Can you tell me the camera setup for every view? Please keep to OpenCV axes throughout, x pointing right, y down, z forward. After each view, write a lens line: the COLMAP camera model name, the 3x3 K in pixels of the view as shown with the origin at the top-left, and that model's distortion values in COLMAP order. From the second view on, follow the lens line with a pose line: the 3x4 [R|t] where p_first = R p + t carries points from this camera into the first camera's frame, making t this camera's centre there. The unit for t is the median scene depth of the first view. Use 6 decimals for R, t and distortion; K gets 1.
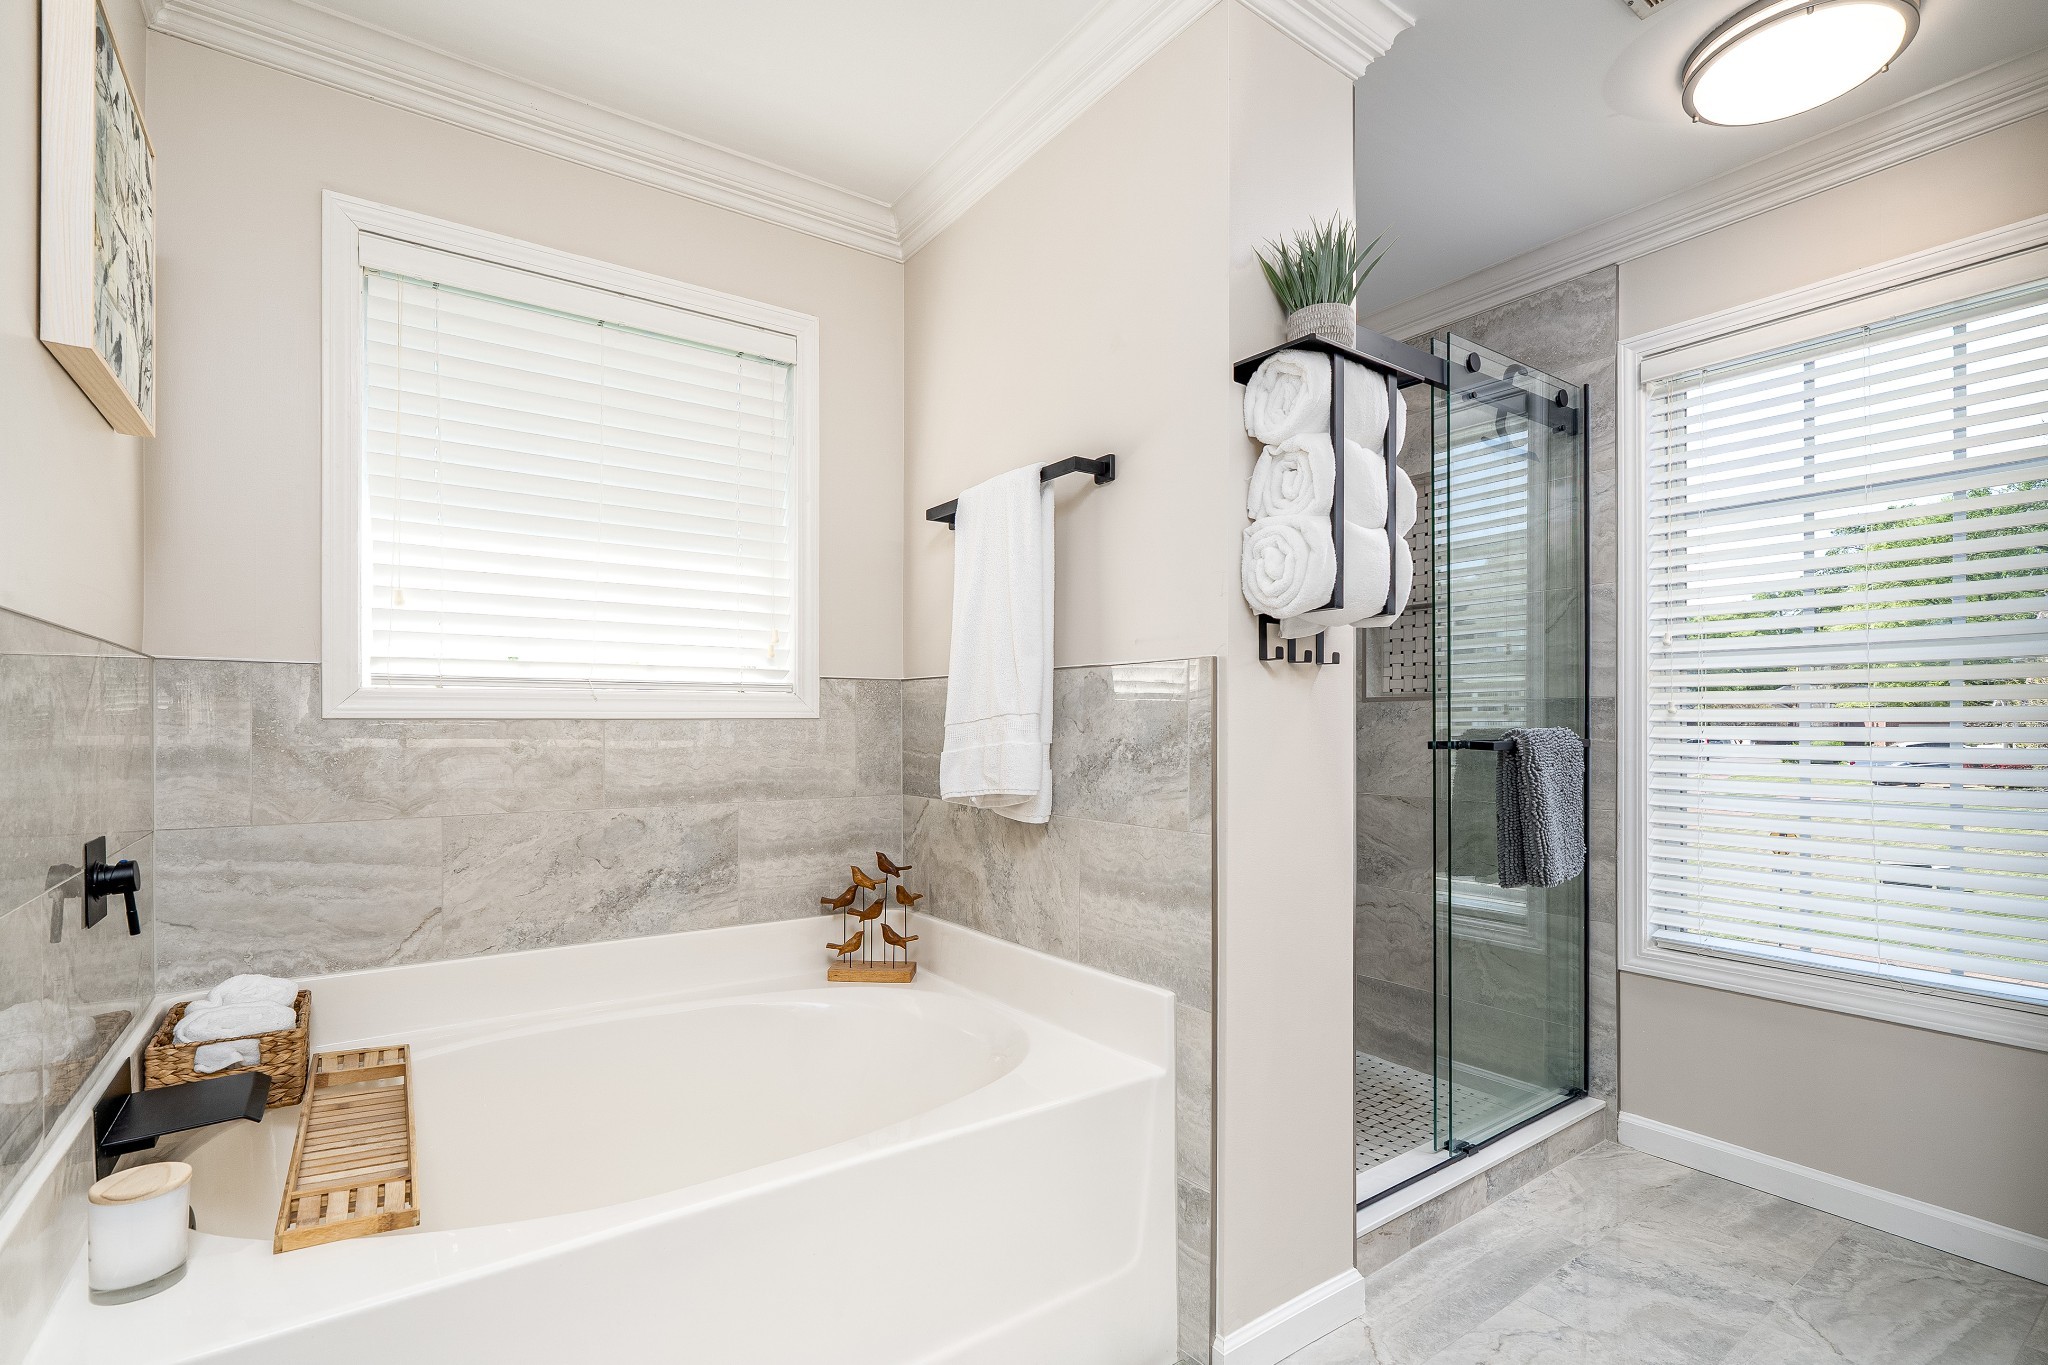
lens RADIAL K [[938.0, 0, 1021.1], [0, 938.0, 701.5], [0, 0, 1]] dist [0.003952, 0.000349]
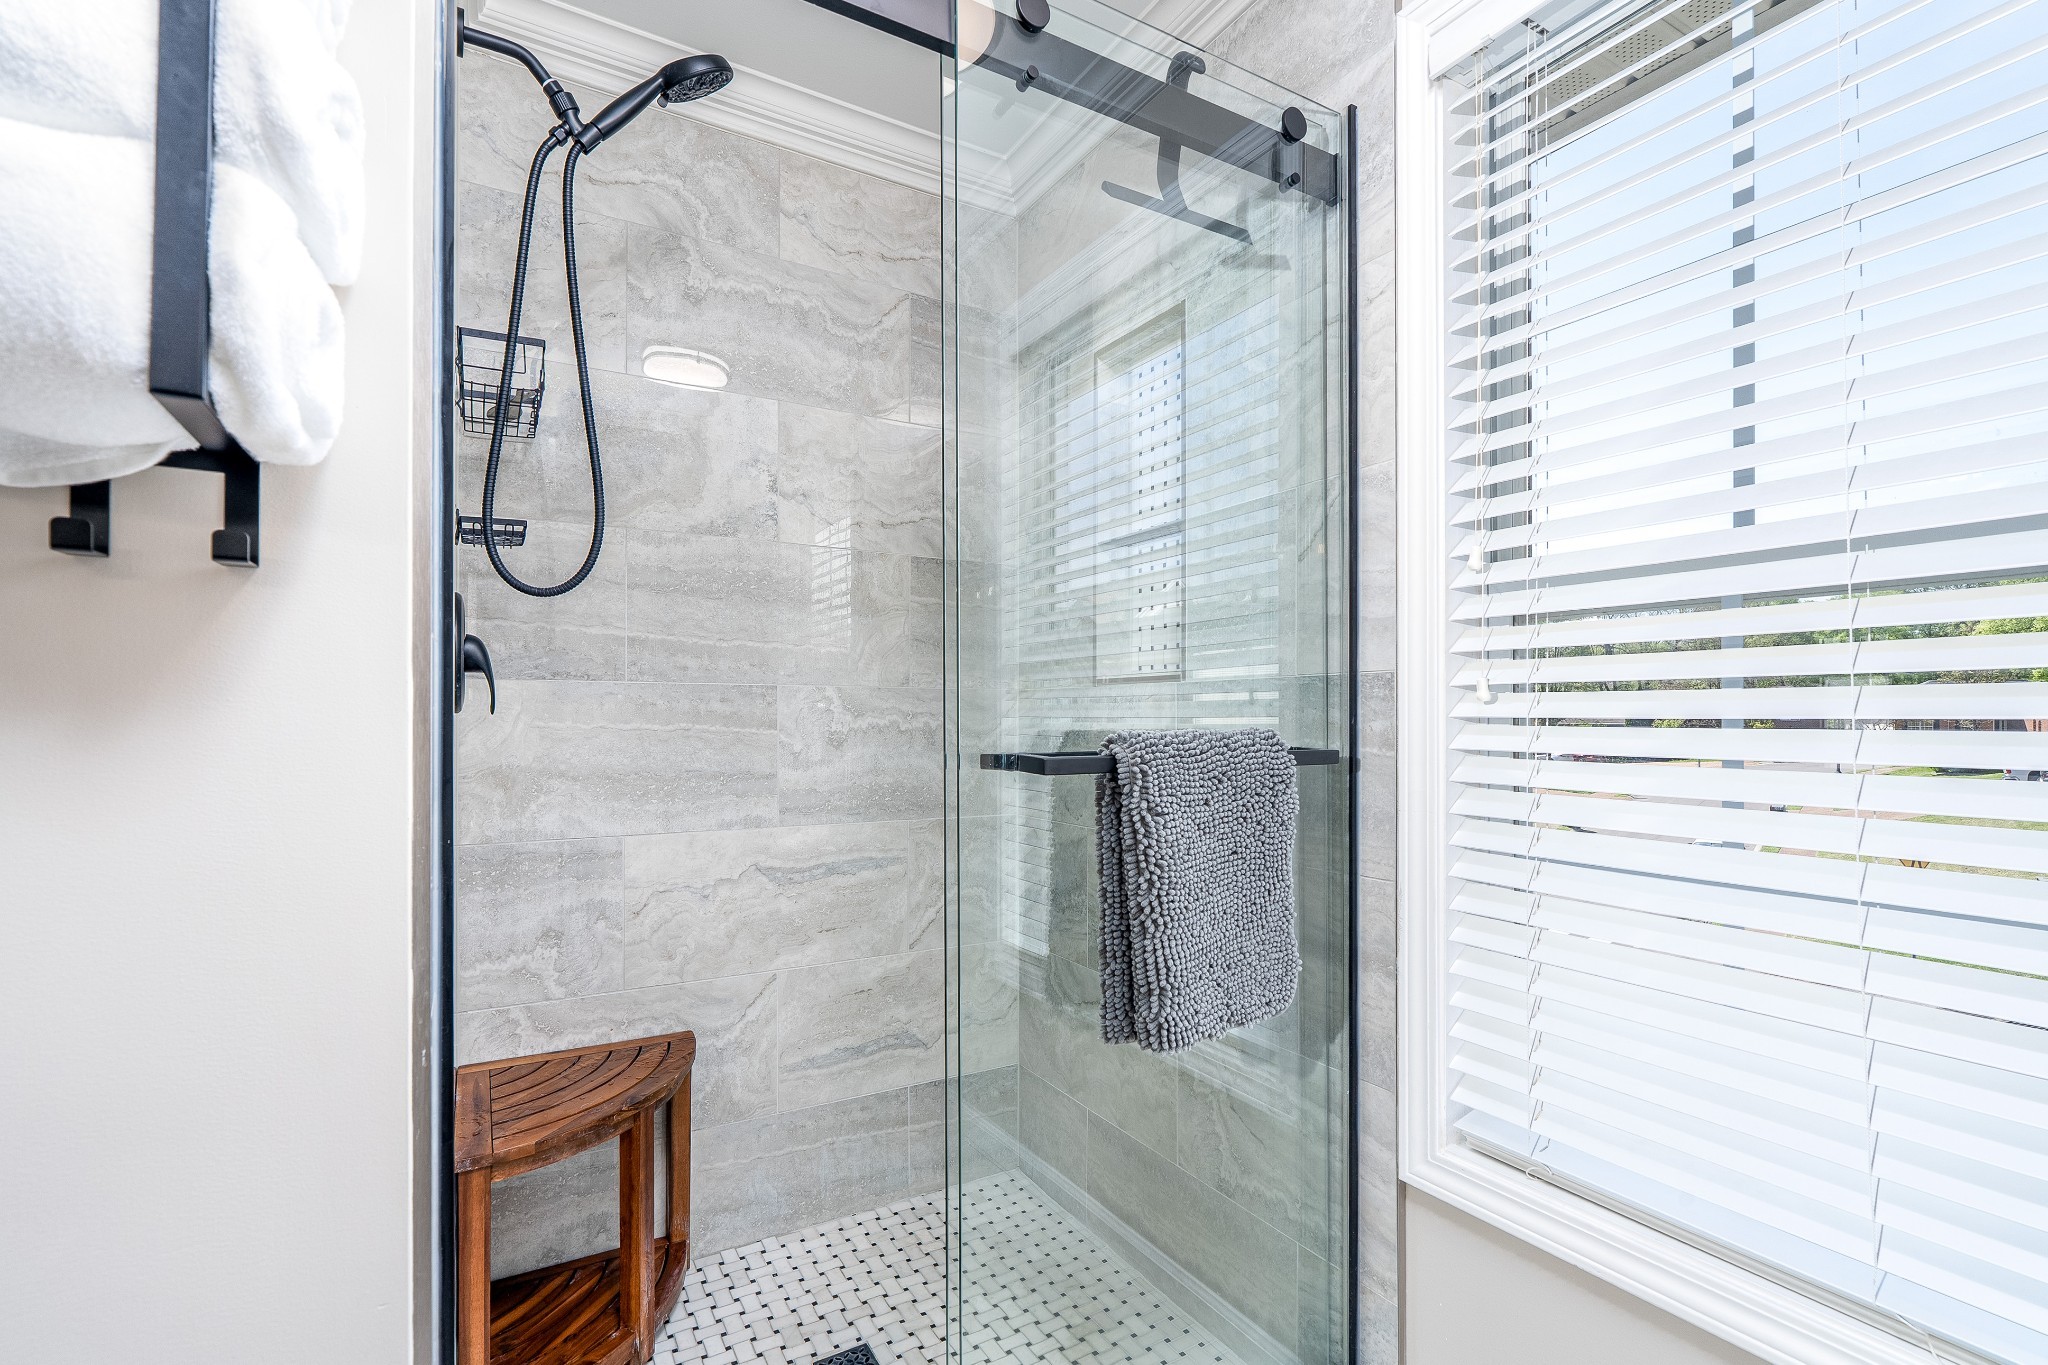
lens RADIAL K [[938.0, 0, 1027.4], [0, 938.0, 691.4], [0, 0, 1]] dist [0.003952, 0.000349]
pose [[0.996749, -0.001796, -0.080547, 0.460692], [0.001364, 0.999984, -0.005418, 0.009179], [0.080555, 0.005290, 0.996736, 0.440805]]
